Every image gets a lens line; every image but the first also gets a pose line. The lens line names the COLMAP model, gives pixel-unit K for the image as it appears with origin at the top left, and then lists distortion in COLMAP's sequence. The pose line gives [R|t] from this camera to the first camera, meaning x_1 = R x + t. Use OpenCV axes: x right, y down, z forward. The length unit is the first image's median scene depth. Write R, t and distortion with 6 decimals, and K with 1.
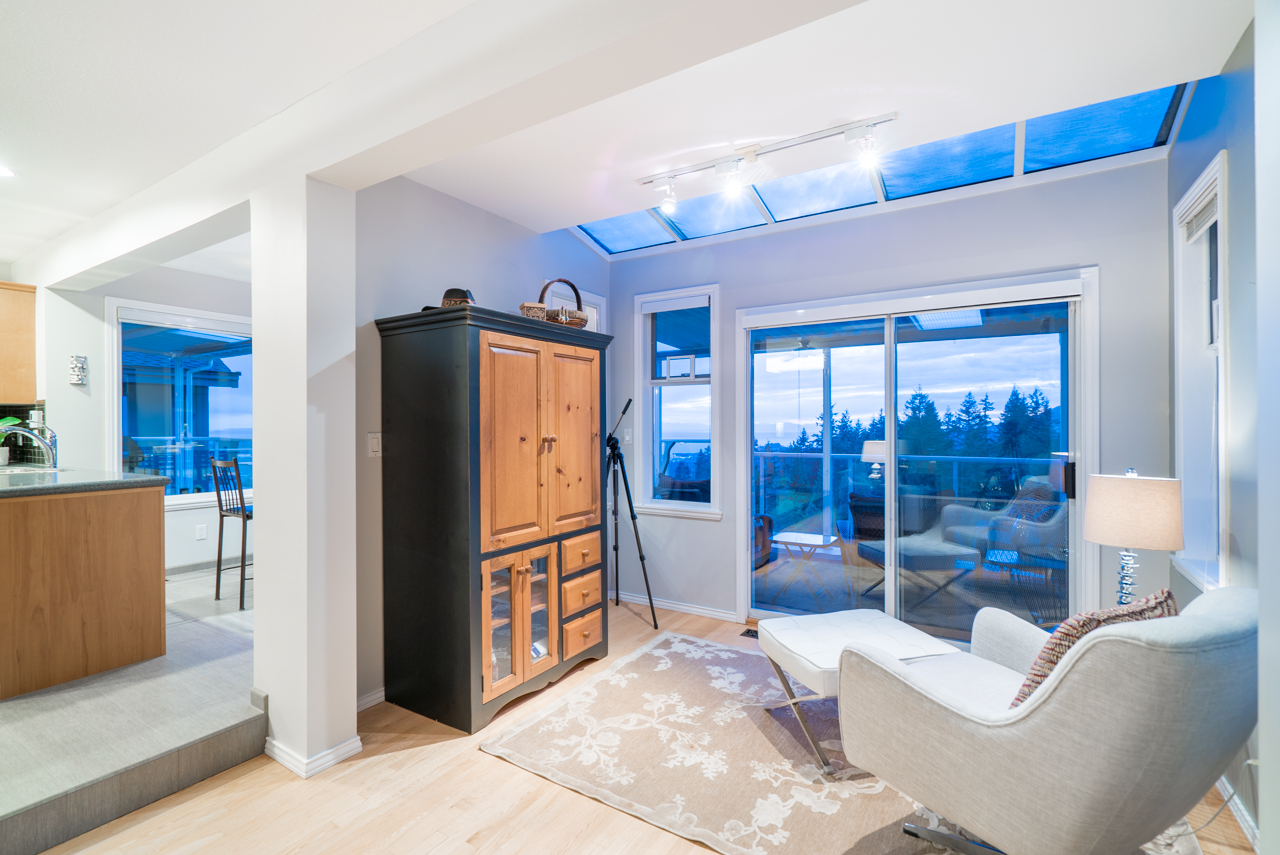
lens RADIAL K [[581.8, 0, 640.0], [0, 581.8, 427.5], [0, 0, 1]] dist [-0.002119, -0.000331]
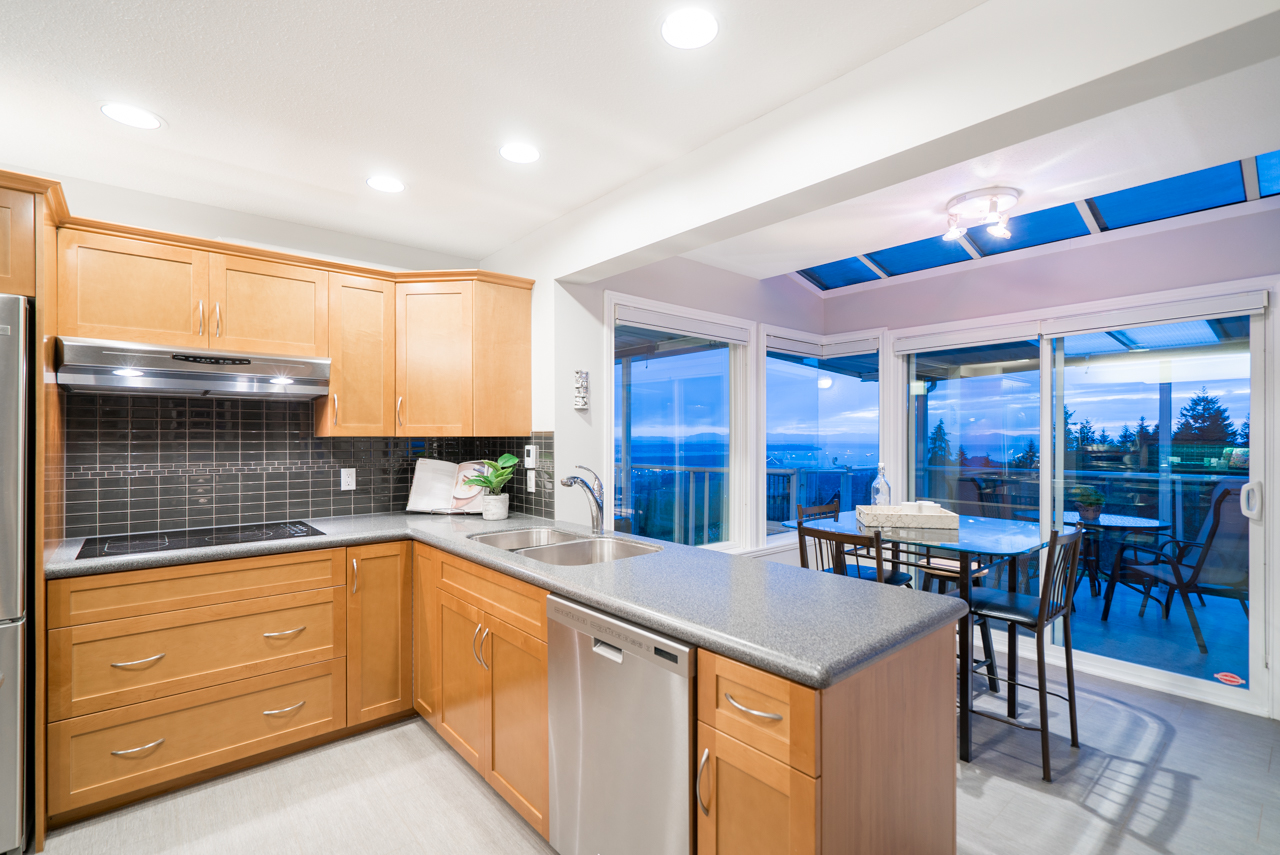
lens RADIAL K [[580.4, 0, 637.4], [0, 580.4, 434.6], [0, 0, 1]] dist [-0.003669, 0.000454]
pose [[0.954215, 0.004092, -0.299093, -0.682741], [-0.005296, 0.999981, -0.003214, -0.040860], [0.299074, 0.004651, 0.954219, 0.316795]]
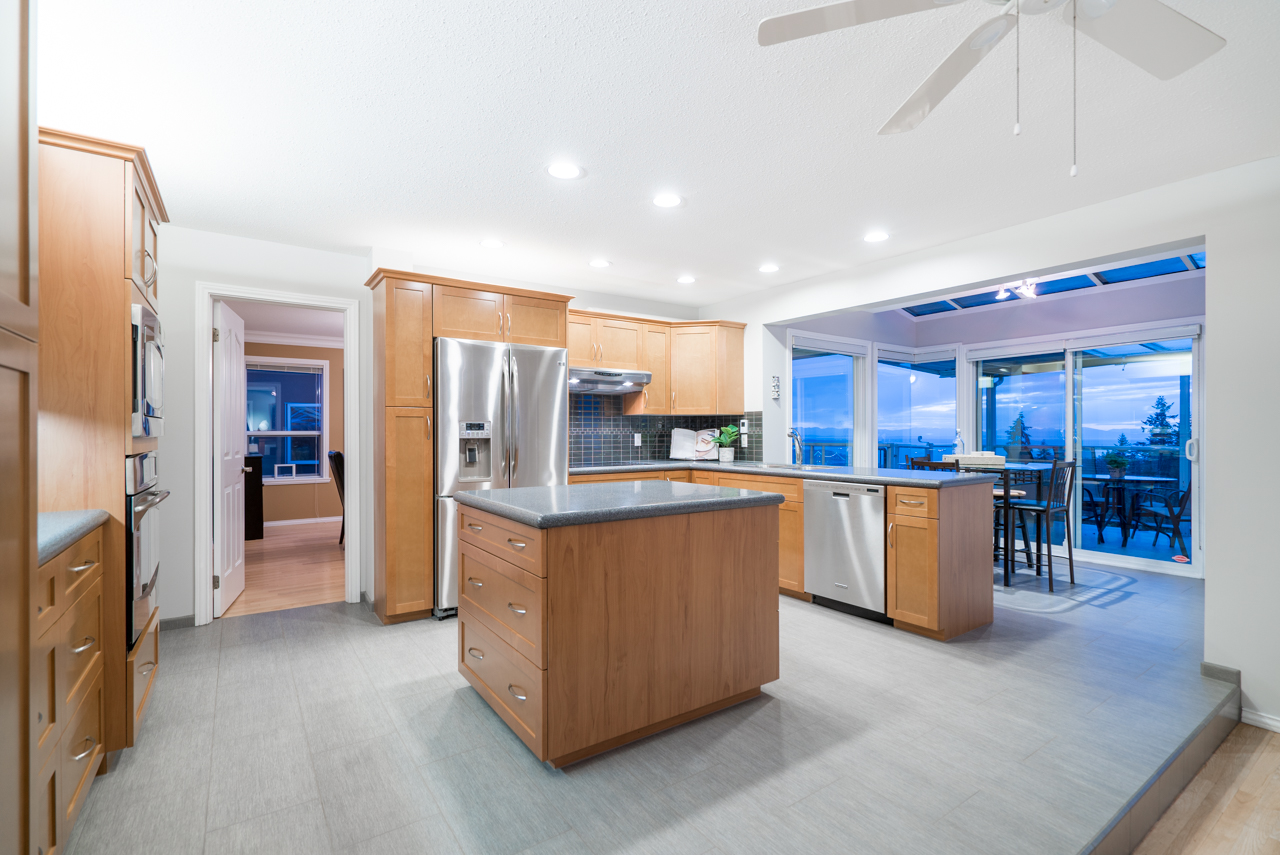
lens RADIAL K [[583.5, 0, 639.6], [0, 583.5, 431.7], [0, 0, 1]] dist [0.000238, 0.000555]
pose [[0.920917, 0.003419, -0.389743, -0.748221], [-0.003742, 0.999993, -0.000068, -0.000937], [0.389740, 0.001521, 0.920924, -0.296739]]
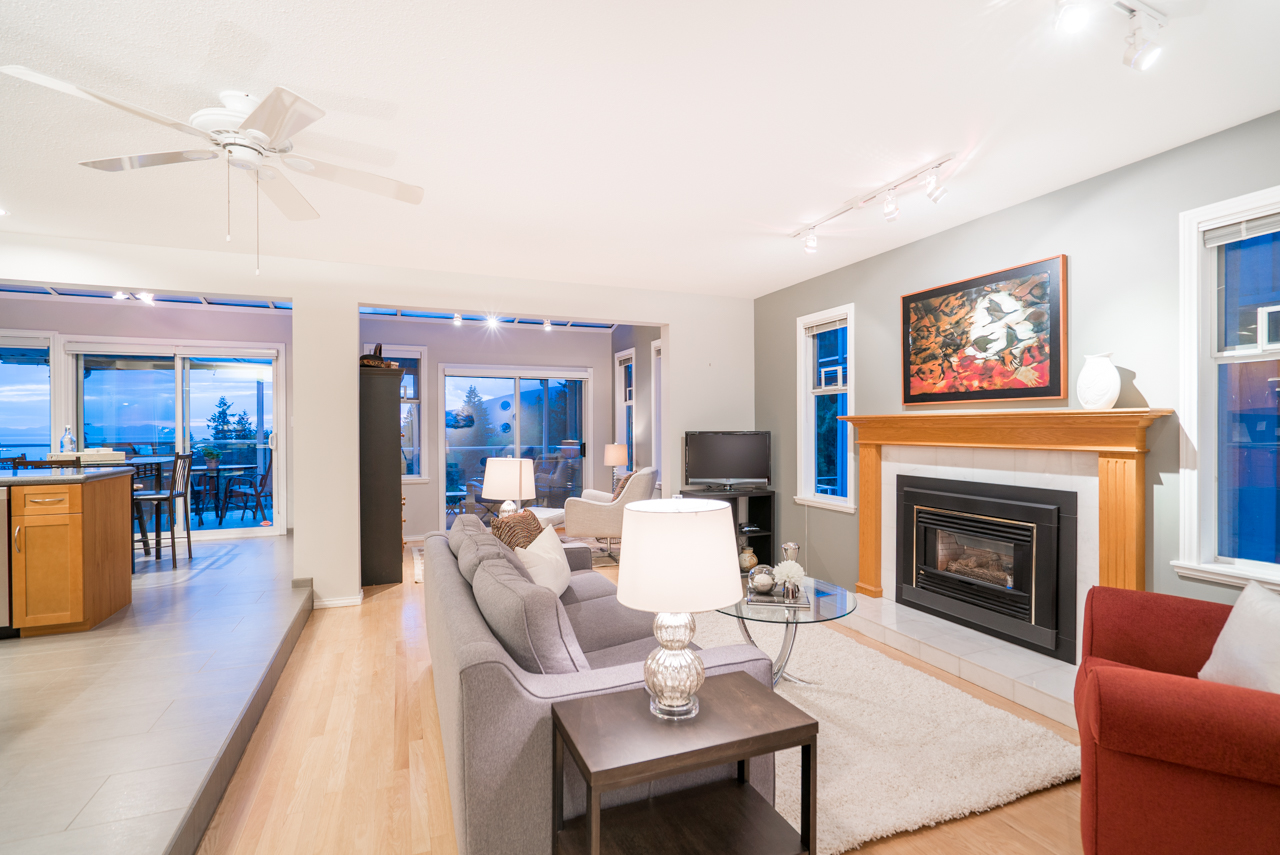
lens RADIAL K [[588.5, 0, 640.0], [0, 588.5, 427.5], [0, 0, 1]] dist [0.001148, 0.000321]
pose [[0.584639, 0.000782, 0.811293, -0.897720], [0.002986, 0.999991, -0.003115, 0.001496], [-0.811288, 0.004244, 0.584632, -0.525870]]
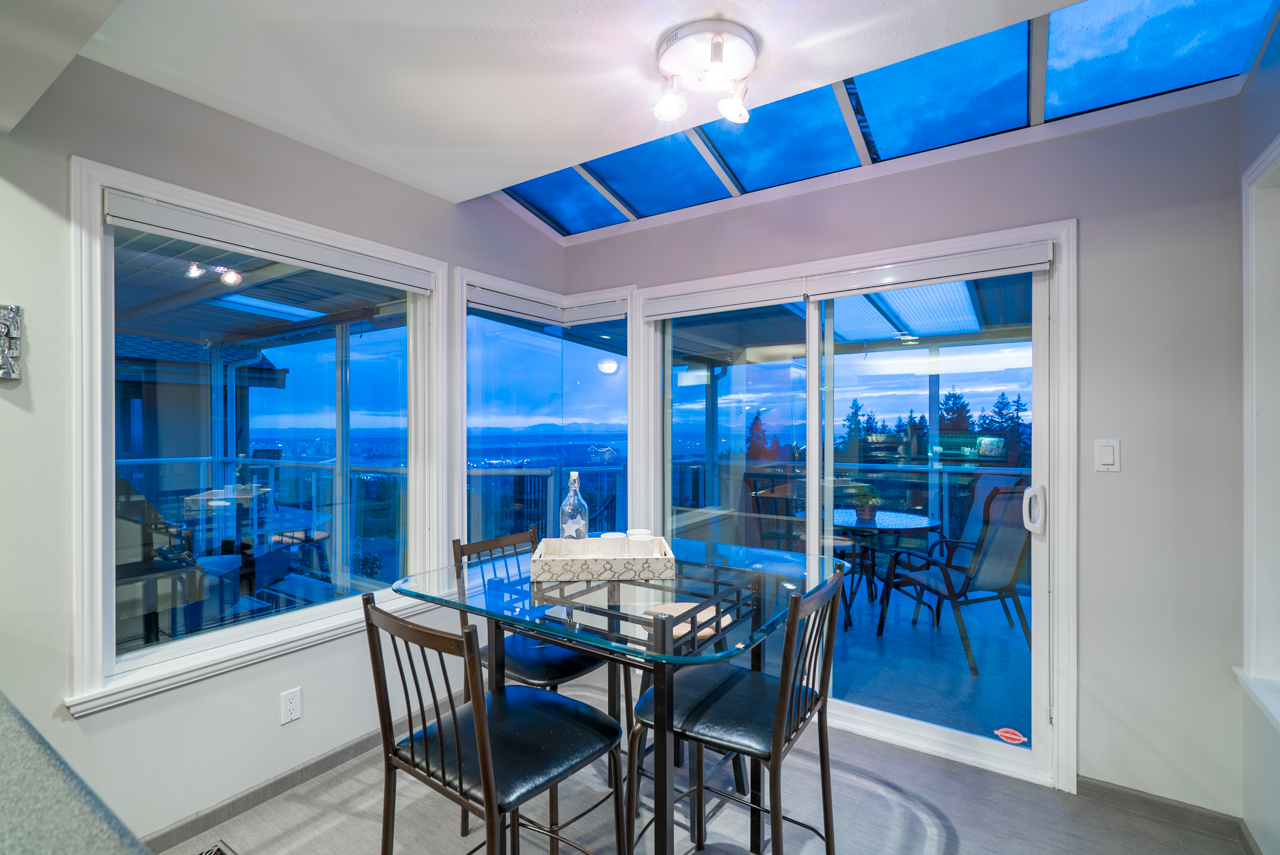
lens RADIAL K [[578.7, 0, 640.0], [0, 578.7, 427.5], [0, 0, 1]] dist [-0.003574, 0.000114]
pose [[0.999686, 0.001992, -0.024960, -0.546233], [-0.002009, 0.999998, -0.000659, -0.044296], [0.024959, 0.000709, 0.999688, 0.642633]]
